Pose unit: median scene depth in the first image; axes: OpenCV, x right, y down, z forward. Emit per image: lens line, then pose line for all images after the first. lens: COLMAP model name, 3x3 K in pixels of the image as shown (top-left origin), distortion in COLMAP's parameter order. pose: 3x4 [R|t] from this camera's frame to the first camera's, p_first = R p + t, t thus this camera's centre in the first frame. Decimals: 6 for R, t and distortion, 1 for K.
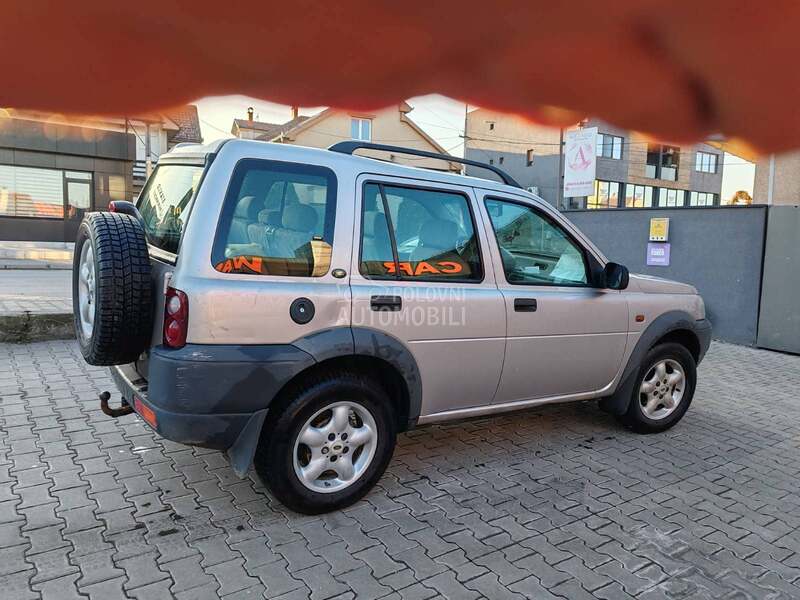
lens RADIAL K [[612.4, 0, 403.1], [0, 612.4, 299.9], [0, 0, 1]] dist [0.037584, -0.023318]
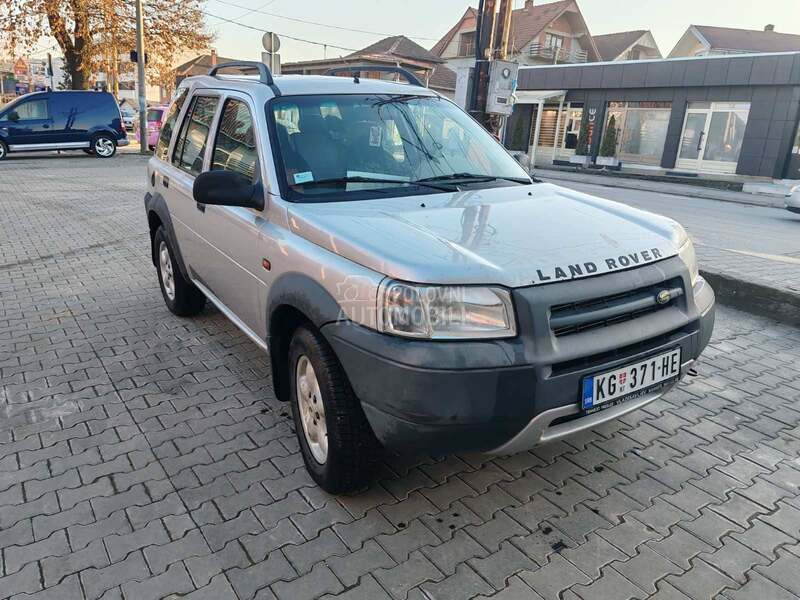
lens RADIAL K [[612.4, 0, 399.4], [0, 612.4, 298.6], [0, 0, 1]] dist [0.037584, -0.023318]
pose [[-0.025031, 0.224670, -0.974113, 1.187942], [-0.167292, 0.959737, 0.225653, -0.123267], [0.985590, 0.168609, 0.013563, 1.303038]]
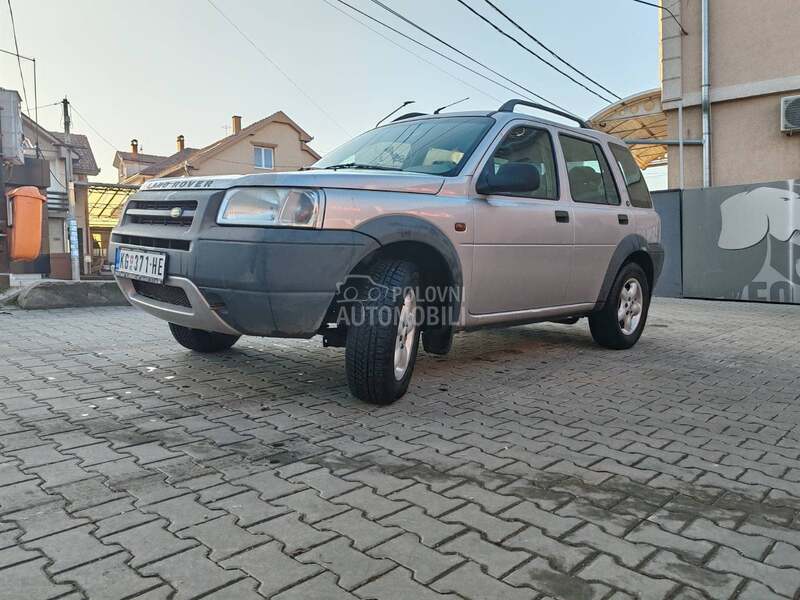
lens RADIAL K [[612.4, 0, 403.9], [0, 612.4, 293.9], [0, 0, 1]] dist [0.037584, -0.023318]
pose [[0.977863, -0.056624, 0.201441, -0.583379], [0.069192, 0.996036, -0.055901, 0.222444], [-0.197477, 0.068601, 0.977904, -0.347313]]
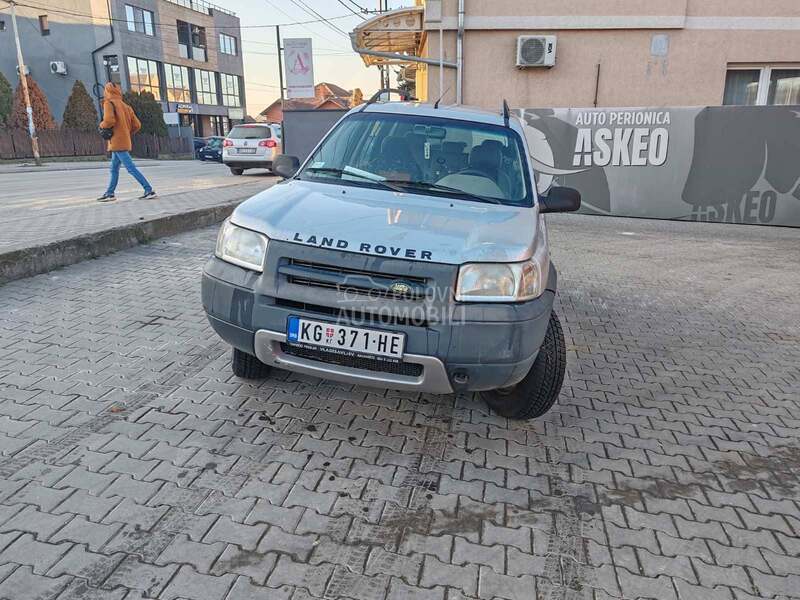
lens RADIAL K [[612.4, 0, 406.6], [0, 612.4, 293.4], [0, 0, 1]] dist [0.037584, -0.023318]
pose [[0.711846, -0.210585, 0.670022, -1.203931], [0.086473, 0.973011, 0.213942, -0.097716], [-0.696992, -0.094355, 0.710844, -0.077878]]
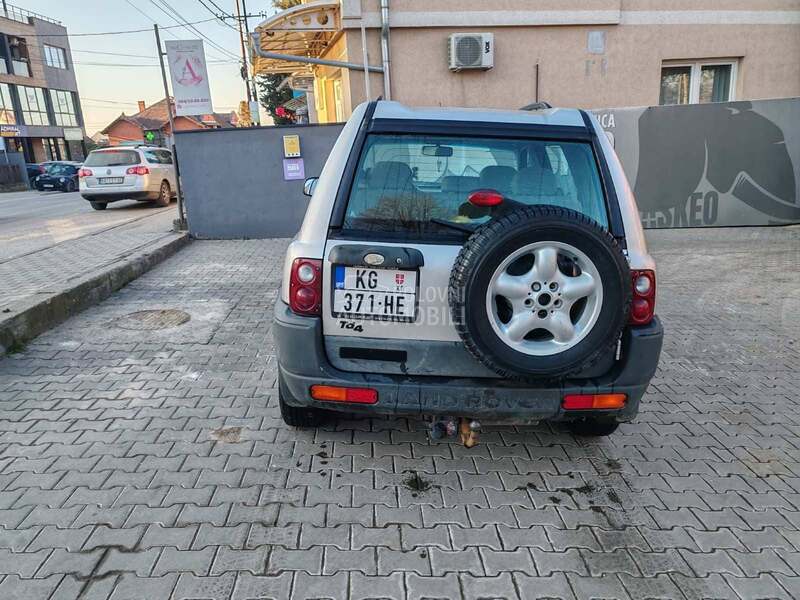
lens RADIAL K [[612.4, 0, 405.3], [0, 612.4, 292.5], [0, 0, 1]] dist [0.037584, -0.023318]
pose [[0.531974, -0.265067, 0.804203, -1.015924], [0.141693, 0.964216, 0.224078, -0.191061], [-0.834821, -0.005254, 0.550496, 0.549256]]
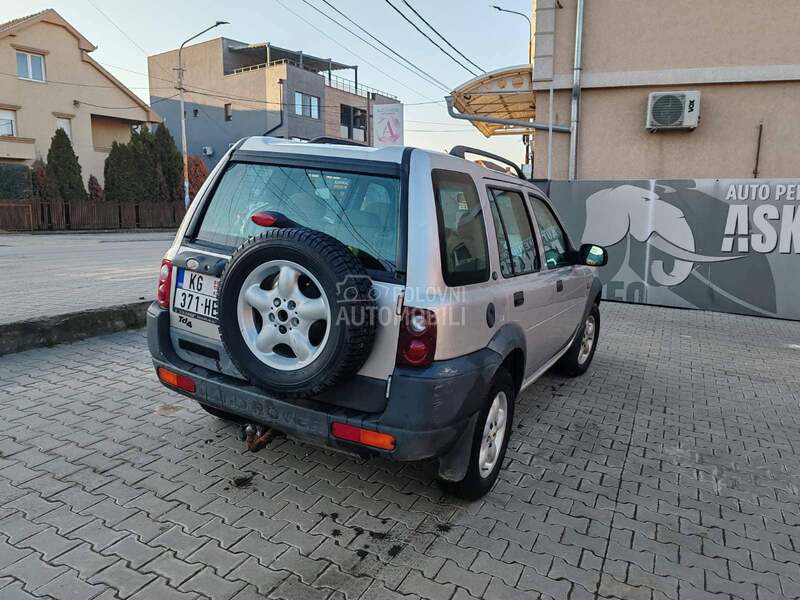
lens RADIAL K [[612.4, 0, 404.5], [0, 612.4, 293.4], [0, 0, 1]] dist [0.037584, -0.023318]
pose [[0.869727, -0.089879, 0.485280, -0.620262], [0.058982, 0.995159, 0.078606, -0.085884], [-0.489996, -0.039743, 0.870818, 0.112138]]
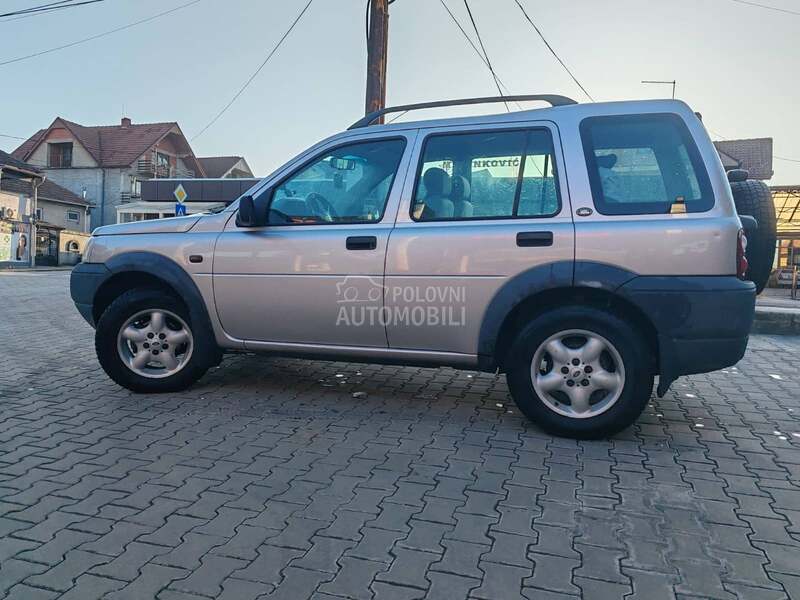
lens RADIAL K [[612.4, 0, 402.2], [0, 612.4, 289.1], [0, 0, 1]] dist [0.037584, -0.023318]
pose [[0.606974, 0.004156, -0.794711, 0.716021], [-0.085720, 0.994495, -0.060269, 0.163577], [0.790085, 0.104704, 0.603989, 0.157437]]
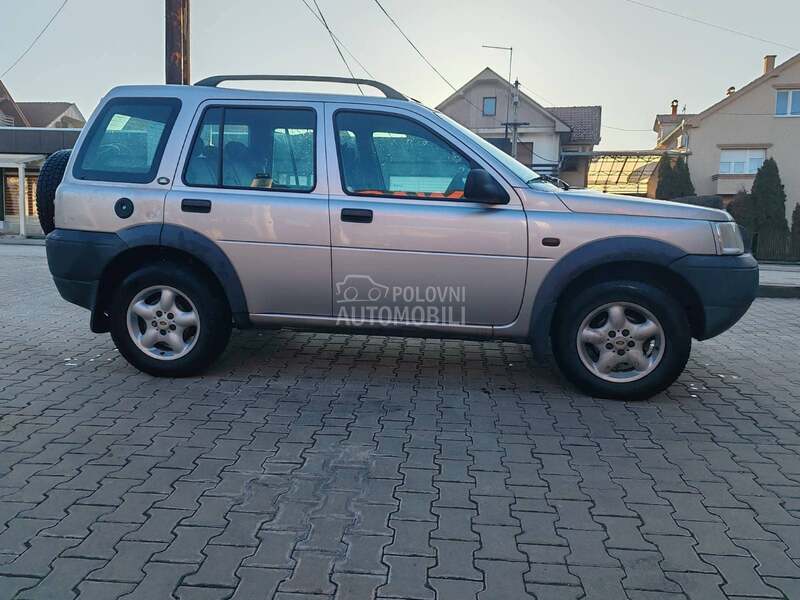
lens RADIAL K [[612.4, 0, 401.7], [0, 612.4, 297.0], [0, 0, 1]] dist [0.037584, -0.023318]
pose [[0.759609, 0.048421, -0.648574, 0.872148], [-0.060022, 0.998188, 0.004225, 0.126386], [0.647604, 0.035719, 0.761139, 0.300957]]
